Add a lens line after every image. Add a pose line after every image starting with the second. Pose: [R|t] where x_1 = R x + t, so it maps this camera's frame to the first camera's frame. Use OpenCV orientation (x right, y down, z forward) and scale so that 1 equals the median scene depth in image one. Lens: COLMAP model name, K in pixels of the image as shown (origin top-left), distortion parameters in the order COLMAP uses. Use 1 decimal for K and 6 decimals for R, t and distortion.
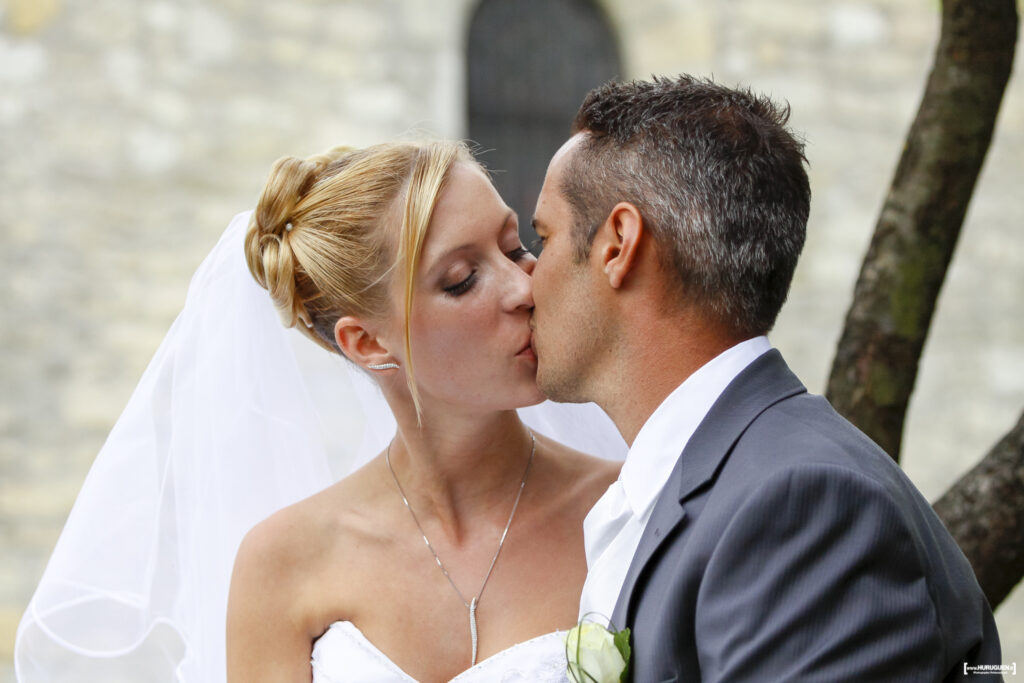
lens RADIAL K [[3531.2, 0, 517.7], [0, 3531.2, 341.9], [0, 0, 1]] dist [0.529559, 0.000000]
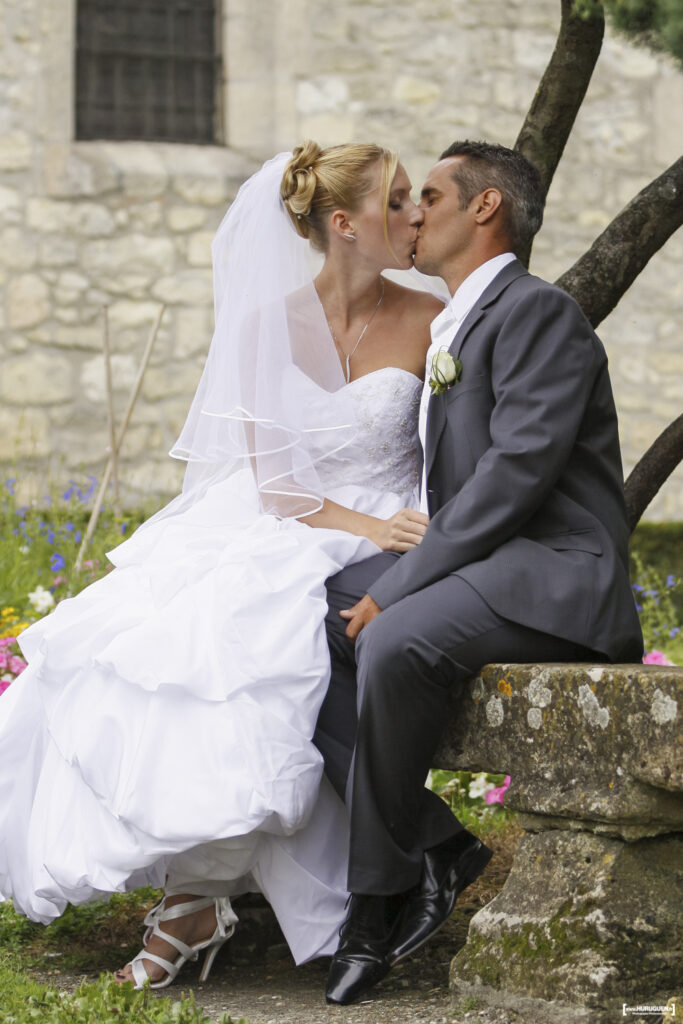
lens RADIAL K [[3531.2, 0, 360.8], [0, 3531.2, 545.7], [0, 0, 1]] dist [0.529559, 0.000000]
pose [[0.994732, 0.009257, 0.102090, -0.167315], [-0.022405, 0.991469, 0.128402, -0.057924], [-0.100030, -0.130013, 0.986454, -0.826891]]
